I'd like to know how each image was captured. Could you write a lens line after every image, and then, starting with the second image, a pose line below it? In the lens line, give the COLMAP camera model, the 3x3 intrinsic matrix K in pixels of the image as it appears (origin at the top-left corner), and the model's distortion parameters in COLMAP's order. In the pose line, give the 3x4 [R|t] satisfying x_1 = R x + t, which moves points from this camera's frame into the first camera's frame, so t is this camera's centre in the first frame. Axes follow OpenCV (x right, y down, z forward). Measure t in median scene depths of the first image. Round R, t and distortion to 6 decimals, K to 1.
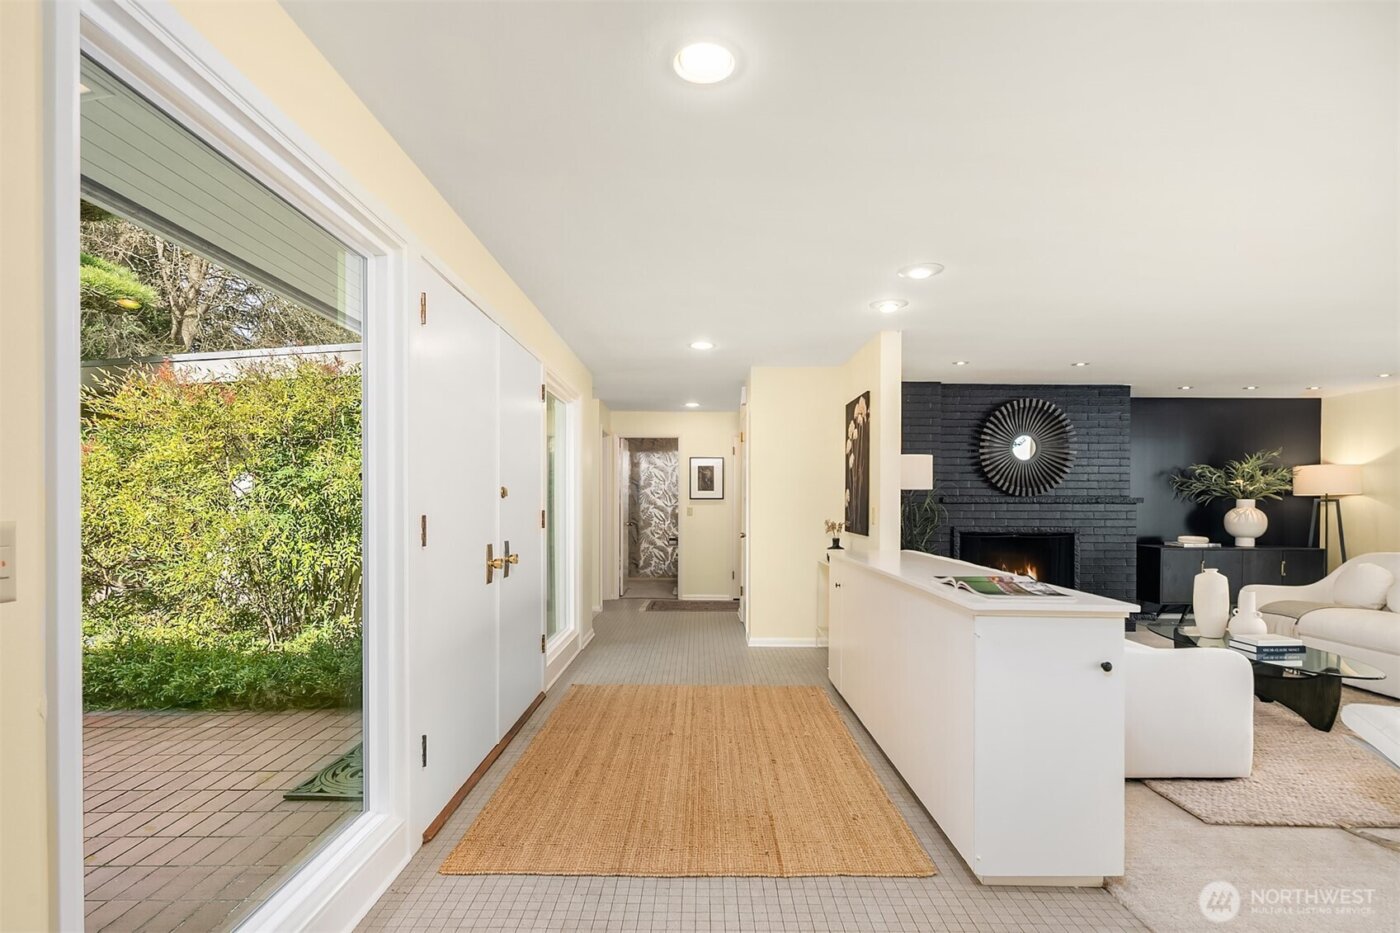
lens RADIAL K [[696.5, 0, 691.9], [0, 696.5, 506.2], [0, 0, 1]] dist [0.008276, -0.004488]
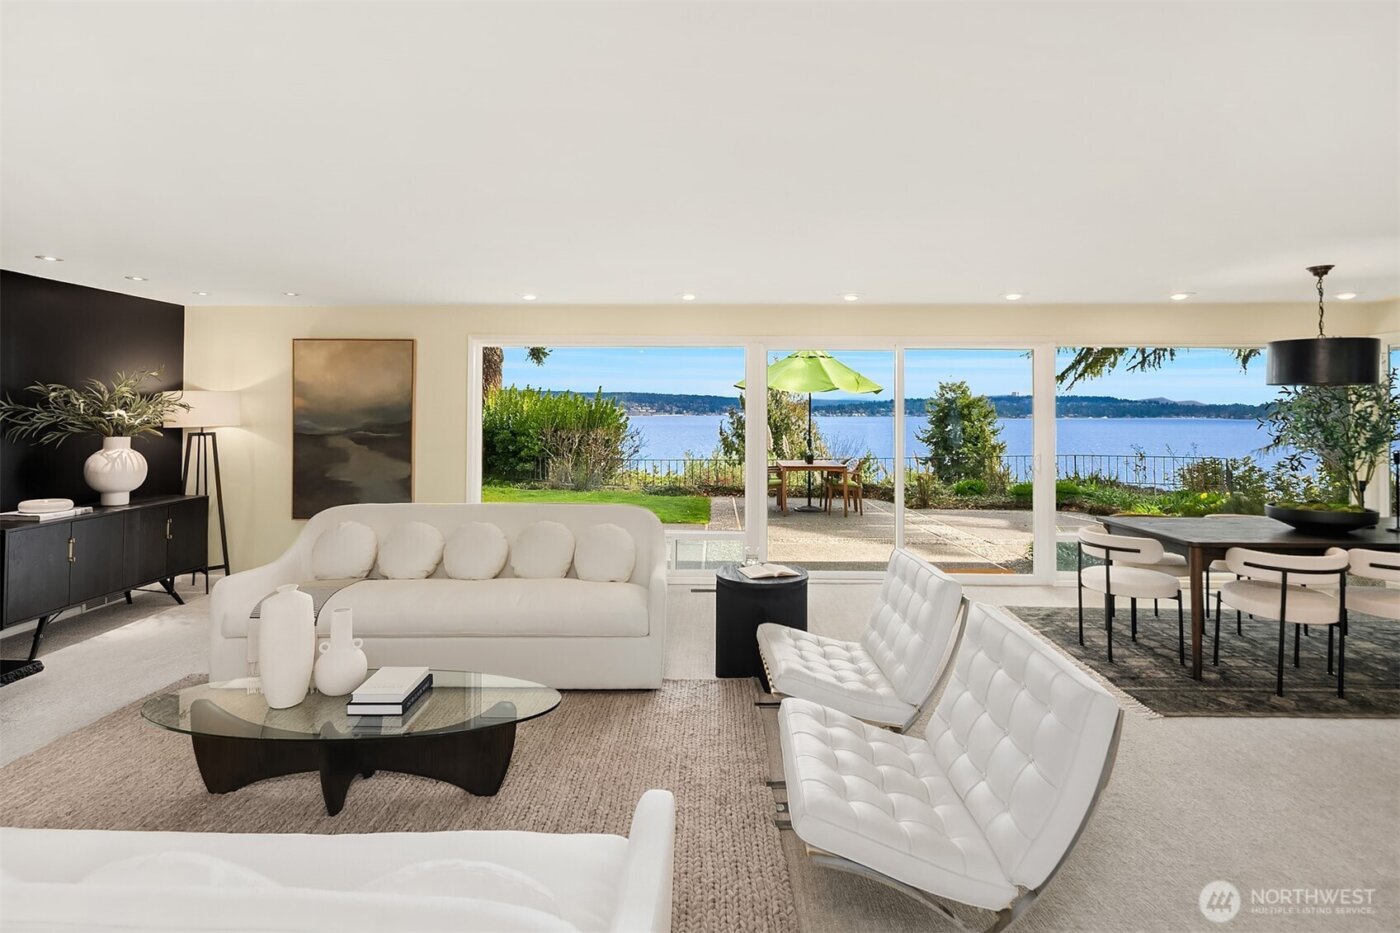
lens RADIAL K [[696.5, 0, 690.5], [0, 696.5, 412.2], [0, 0, 1]] dist [0.008276, -0.004488]
pose [[0.017656, -0.005642, 0.999828, 0.113501], [0.003122, 0.999980, 0.005588, -0.038841], [-0.999839, 0.003023, 0.017674, 0.442785]]
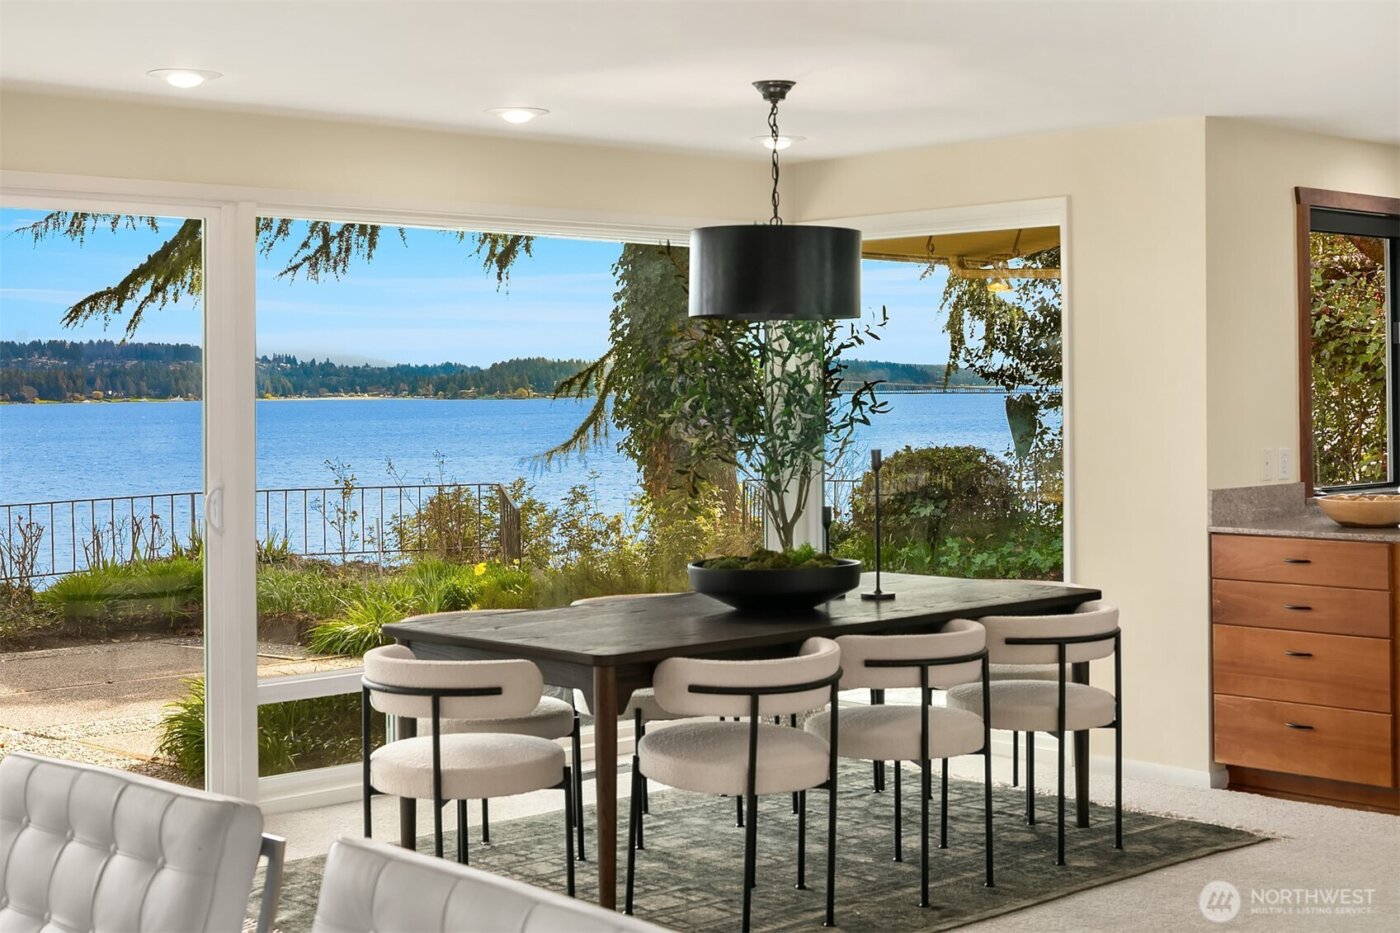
lens RADIAL K [[2036.2, 0, 687.1], [0, 2036.2, 456.2], [0, 0, 1]] dist [0.002604, 0.000000]
pose [[-0.697900, -0.026958, 0.715688, 0.124385], [0.005050, 0.999081, 0.042558, -0.035550], [-0.716177, 0.033315, -0.697123, 0.546012]]
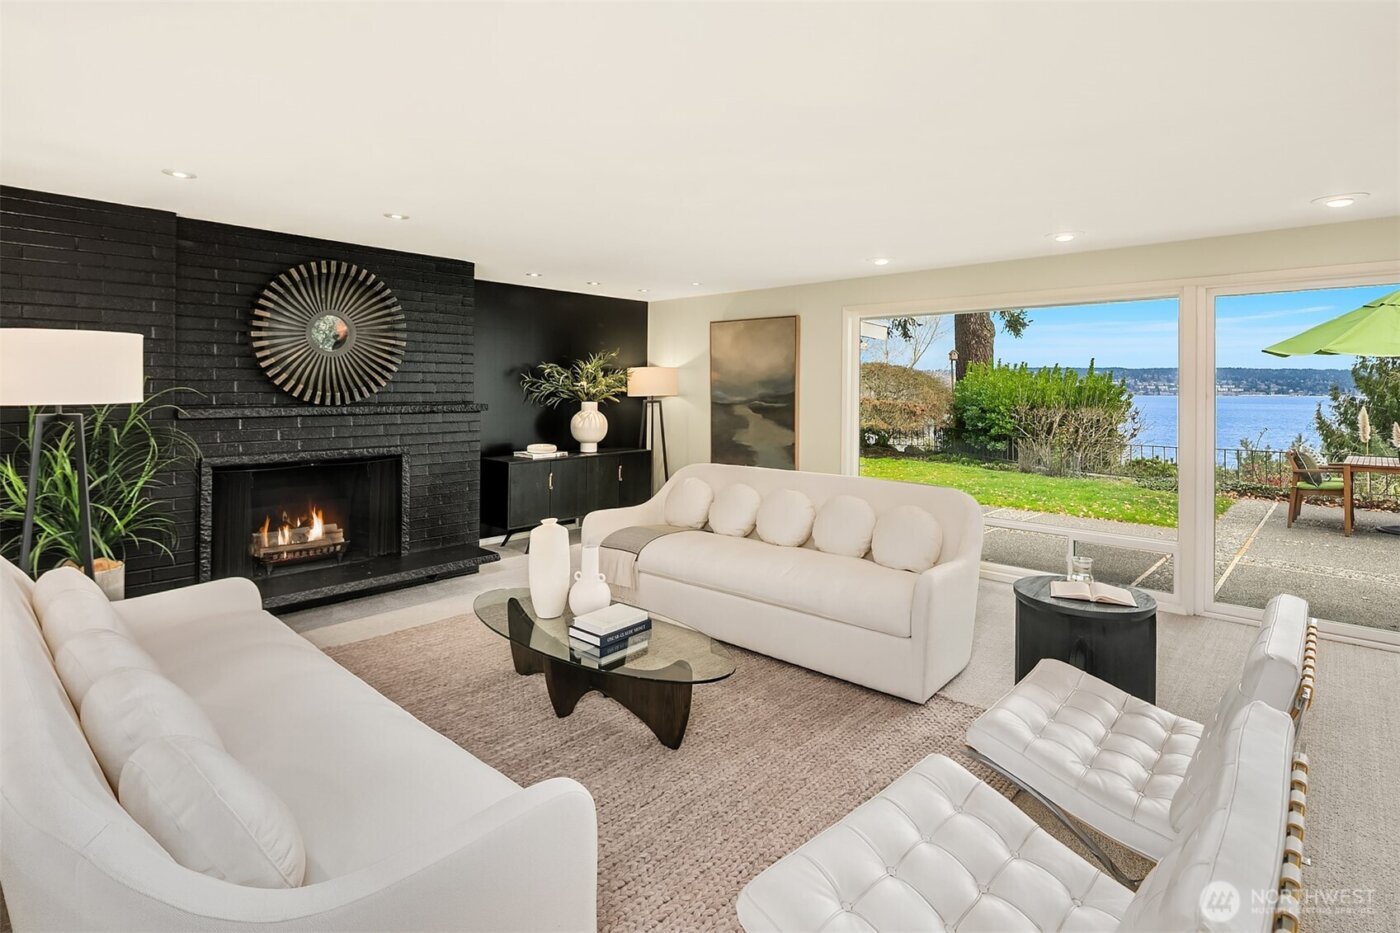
lens RADIAL K [[696.5, 0, 712.4], [0, 696.5, 382.8], [0, 0, 1]] dist [0.008276, -0.004488]
pose [[0.665135, 0.004419, 0.746710, 0.217387], [0.001740, 0.999971, -0.007467, -0.029760], [-0.746721, 0.006266, 0.665108, 0.271580]]
